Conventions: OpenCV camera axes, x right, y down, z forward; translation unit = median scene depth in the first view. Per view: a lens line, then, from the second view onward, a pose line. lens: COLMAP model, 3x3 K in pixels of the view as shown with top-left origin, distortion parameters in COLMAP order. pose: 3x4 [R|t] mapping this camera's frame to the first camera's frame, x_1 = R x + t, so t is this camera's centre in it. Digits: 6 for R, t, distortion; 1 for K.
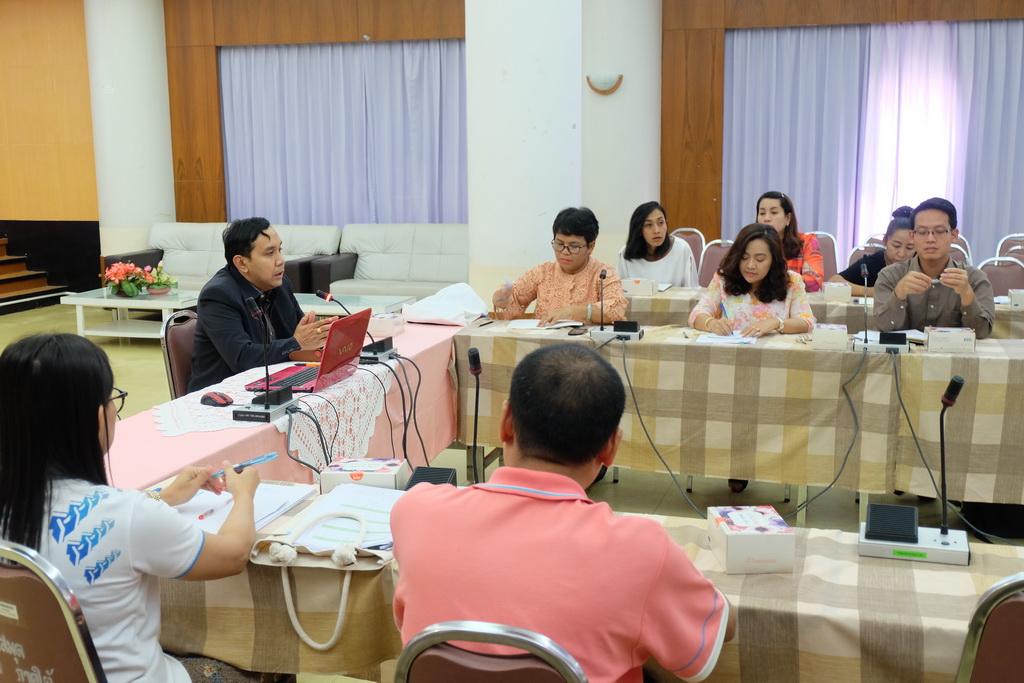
lens RADIAL K [[1193.3, 0, 512.0], [0, 1193.3, 341.5], [0, 0, 1]] dist [-0.000205, -0.009276]
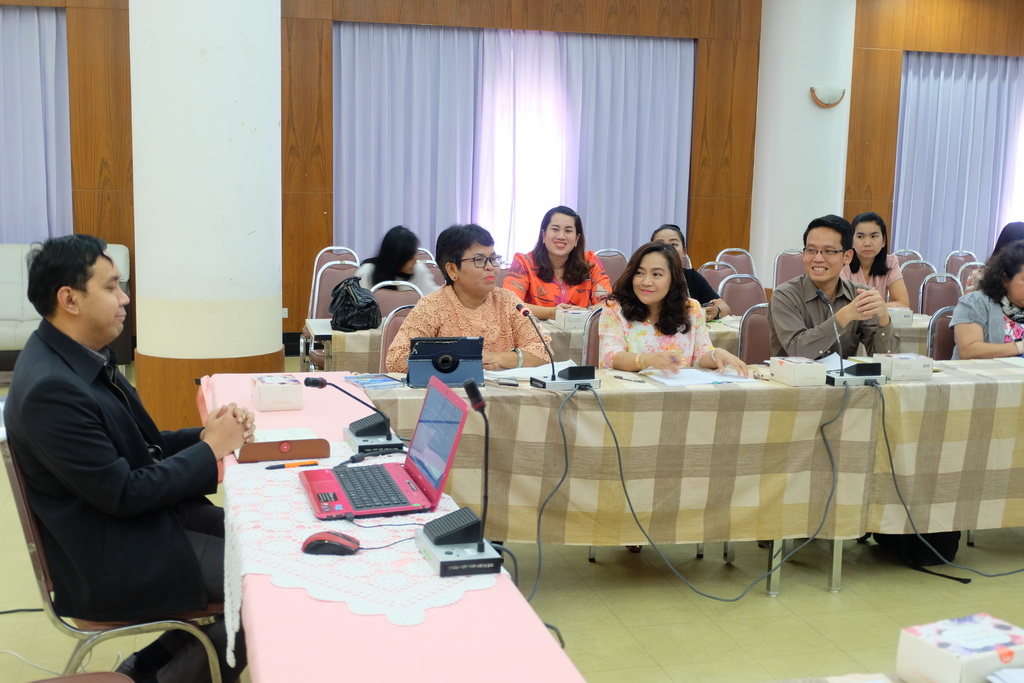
lens RADIAL K [[1223.4, 0, 530.0], [0, 1223.4, 342.6], [0, 0, 1]] dist [0.017994, -0.043645]
pose [[0.849632, -0.051485, 0.524857, -0.377769], [0.056492, 0.998382, 0.006487, -0.041743], [-0.524342, 0.024139, 0.851166, 0.309245]]
